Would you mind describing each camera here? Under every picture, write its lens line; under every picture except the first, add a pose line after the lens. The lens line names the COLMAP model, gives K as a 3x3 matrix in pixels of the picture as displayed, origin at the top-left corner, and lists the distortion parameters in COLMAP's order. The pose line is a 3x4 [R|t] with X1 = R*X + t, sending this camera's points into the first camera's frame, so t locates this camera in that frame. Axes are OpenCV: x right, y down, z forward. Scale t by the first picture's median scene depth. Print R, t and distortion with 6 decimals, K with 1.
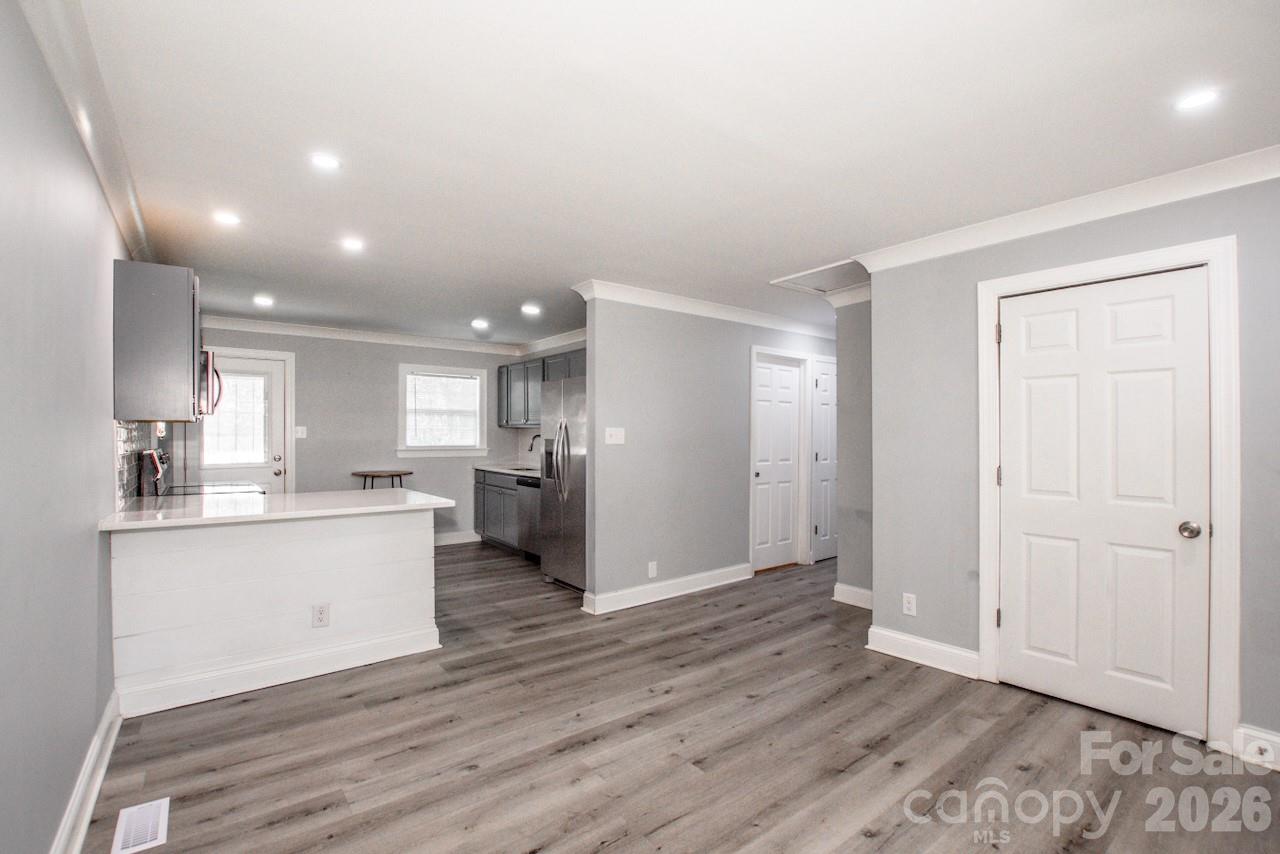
lens RADIAL K [[564.2, 0, 635.5], [0, 564.2, 432.8], [0, 0, 1]] dist [-0.028039, -0.000068]
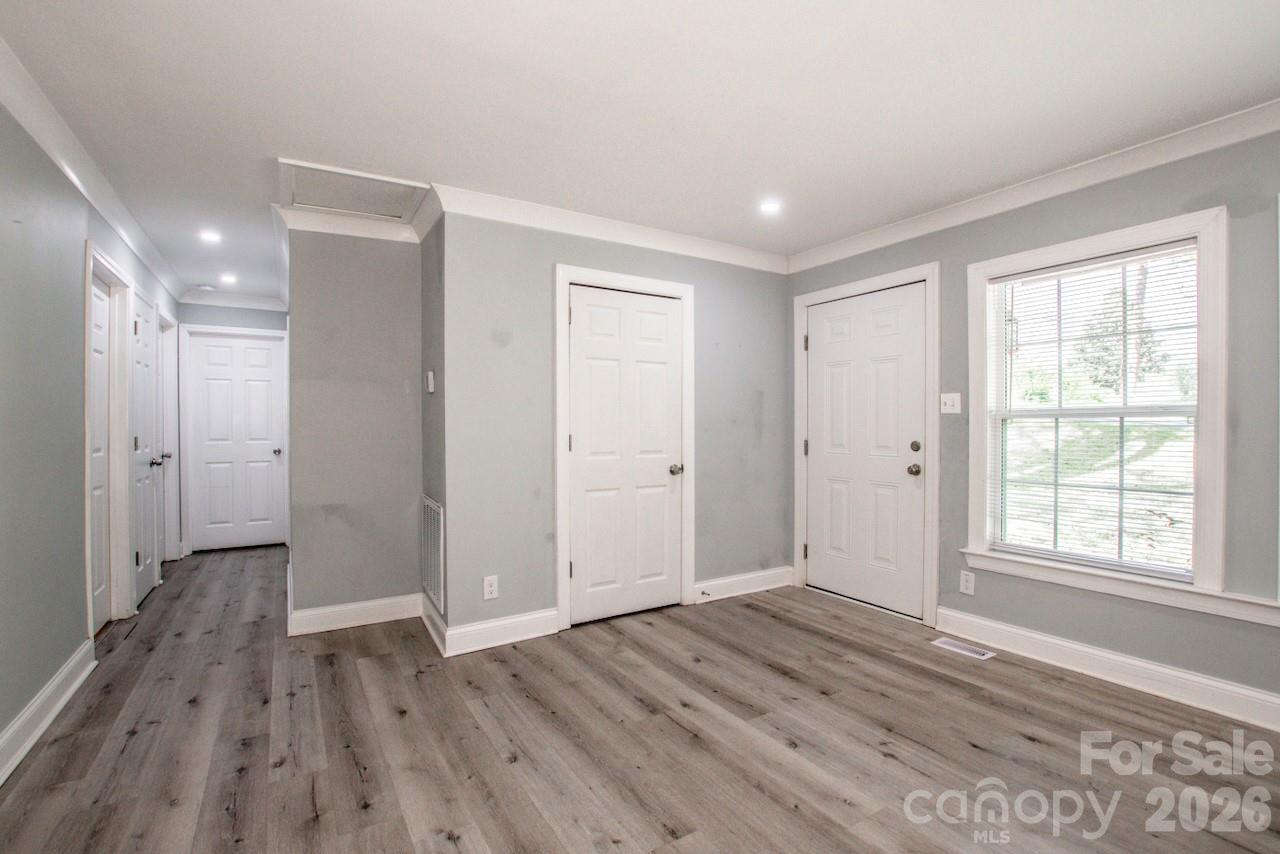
lens RADIAL K [[576.2, 0, 636.2], [0, 576.2, 431.8], [0, 0, 1]] dist [-0.028872, 0.000340]
pose [[0.117129, -0.015317, 0.992999, -0.397813], [-0.003287, 0.999870, 0.015811, 0.030116], [-0.993111, -0.005116, 0.117063, 0.607206]]
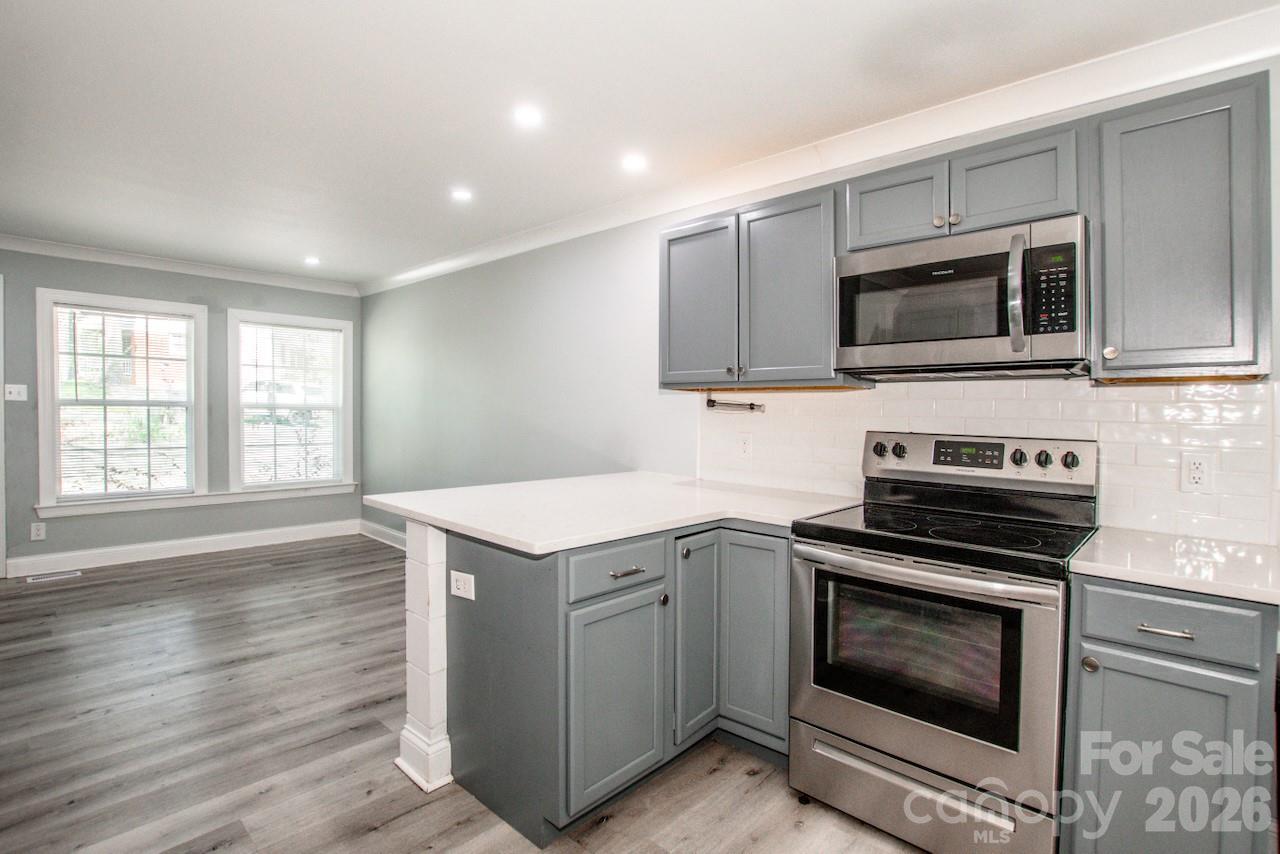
lens RADIAL K [[615.9, 0, 635.8], [0, 615.9, 421.3], [0, 0, 1]] dist [-0.035660, 0.000317]
pose [[-0.987322, -0.021940, -0.157205, -0.464701], [-0.022896, 0.999729, 0.004271, 0.020821], [0.157068, 0.007816, -0.987557, 1.586610]]
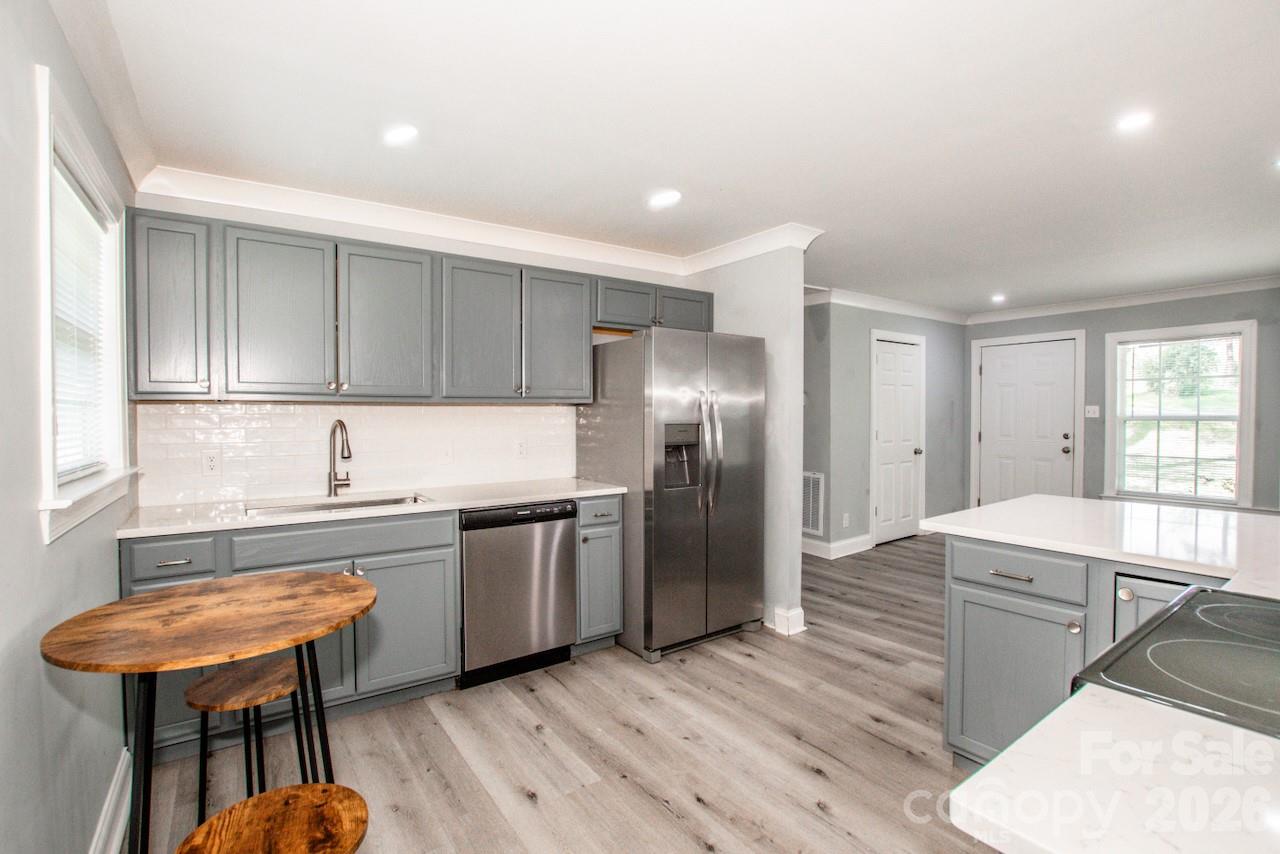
lens RADIAL K [[576.2, 0, 636.2], [0, 576.2, 431.8], [0, 0, 1]] dist [-0.028872, 0.000340]
pose [[0.059508, -0.037225, 0.997534, -1.092127], [0.000864, 0.999306, 0.037239, -0.006920], [-0.998227, -0.001354, 0.059499, 1.402353]]
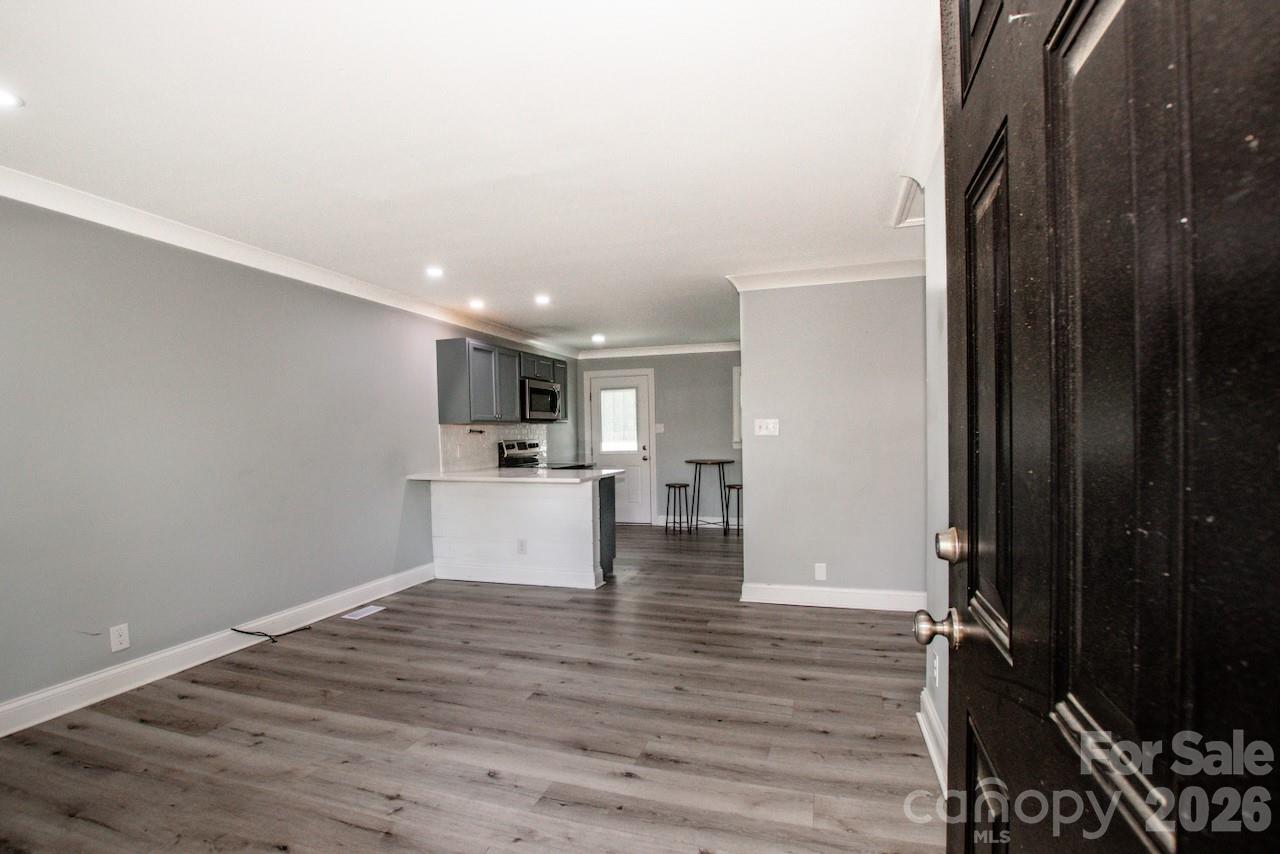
lens RADIAL K [[576.2, 0, 636.2], [0, 576.2, 431.8], [0, 0, 1]] dist [-0.028872, 0.000340]
pose [[0.568498, -0.019379, -0.822456, 0.794188], [0.025238, 0.999663, -0.006109, 0.023039], [0.822298, -0.017284, 0.568795, 0.304173]]
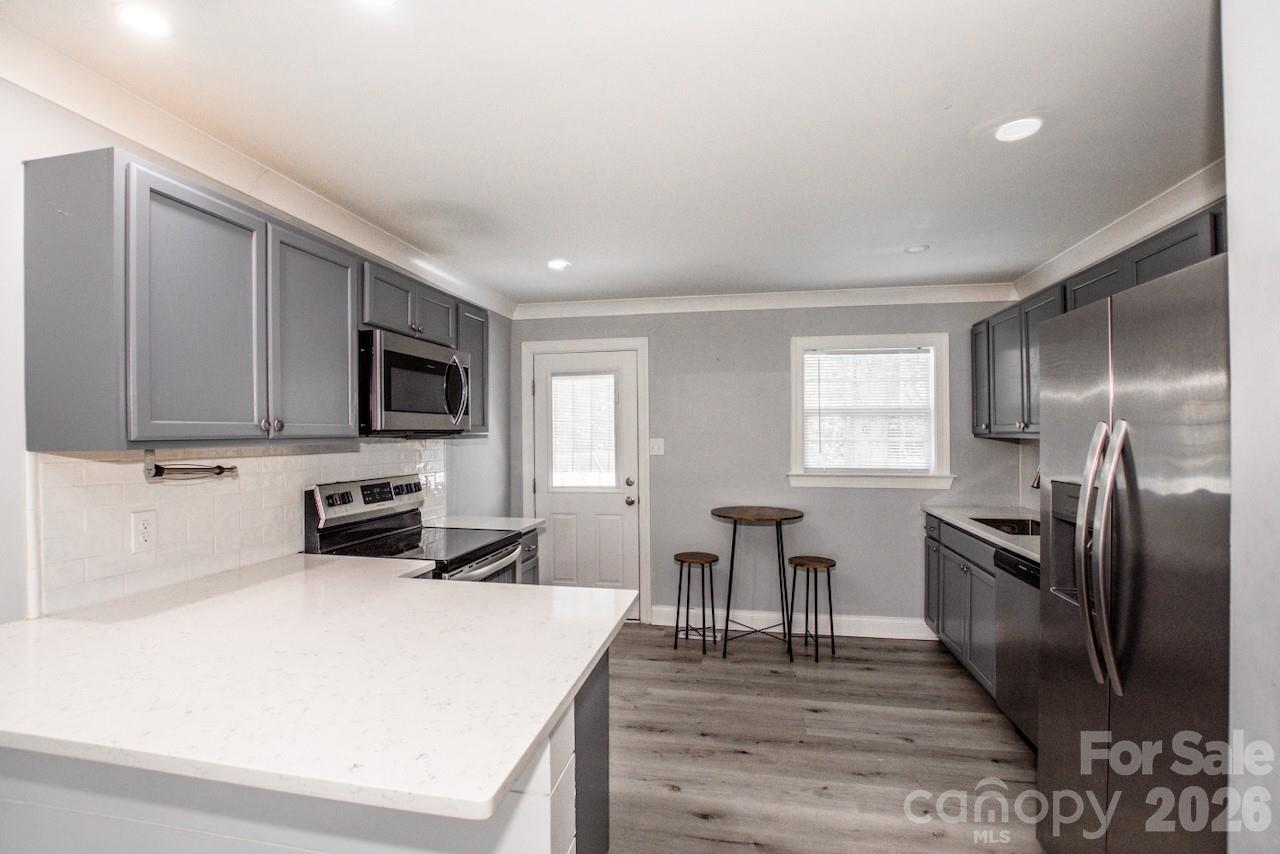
lens RADIAL K [[573.3, 0, 617.2], [0, 573.3, 430.0], [0, 0, 1]] dist [-0.063909, 0.000197]
pose [[0.633917, -0.011020, -0.773323, -0.093329], [0.005900, 0.999938, -0.009413, -0.026947], [0.773379, 0.001404, 0.633942, 0.800525]]
